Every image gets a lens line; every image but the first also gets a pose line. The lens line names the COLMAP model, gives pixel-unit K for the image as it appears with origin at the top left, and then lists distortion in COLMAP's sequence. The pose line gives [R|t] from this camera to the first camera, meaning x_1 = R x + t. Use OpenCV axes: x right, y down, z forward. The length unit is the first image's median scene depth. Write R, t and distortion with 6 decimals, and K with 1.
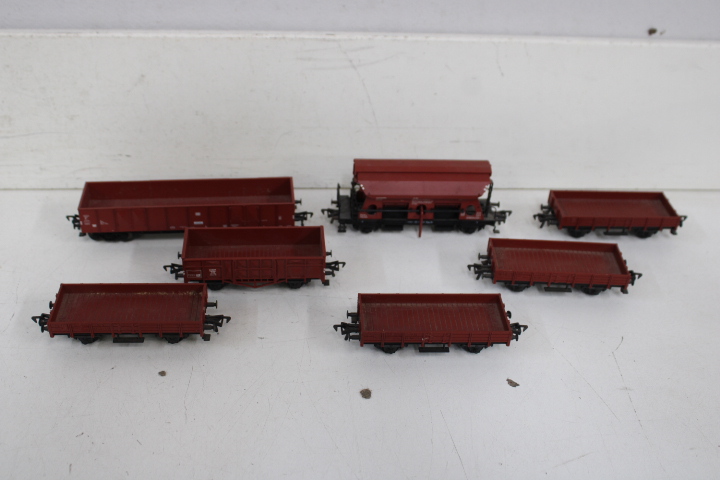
lens RADIAL K [[820.4, 0, 356.2], [0, 820.4, 237.3], [0, 0, 1]] dist [-0.102032, 0.133838]
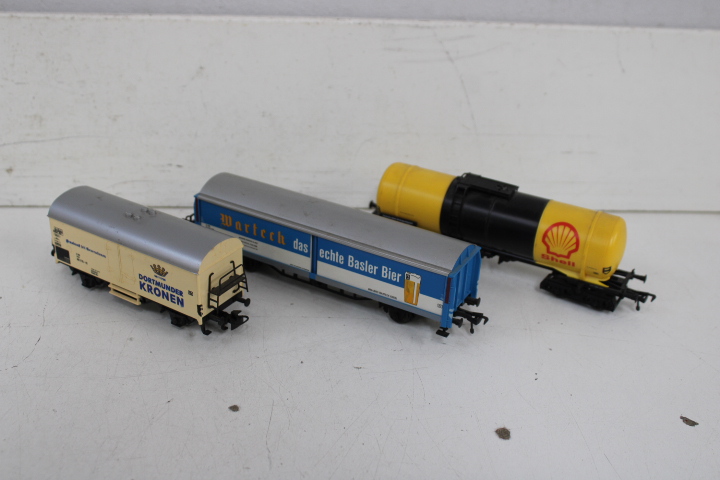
lens RADIAL K [[848.1, 0, 361.5], [0, 848.1, 239.6], [0, 0, 1]] dist [-0.102947, 0.151625]
pose [[0.999977, -0.001015, -0.006778, -0.090289], [0.000133, 0.991672, -0.128787, 0.089561], [0.006852, 0.128783, 0.991649, 0.157286]]
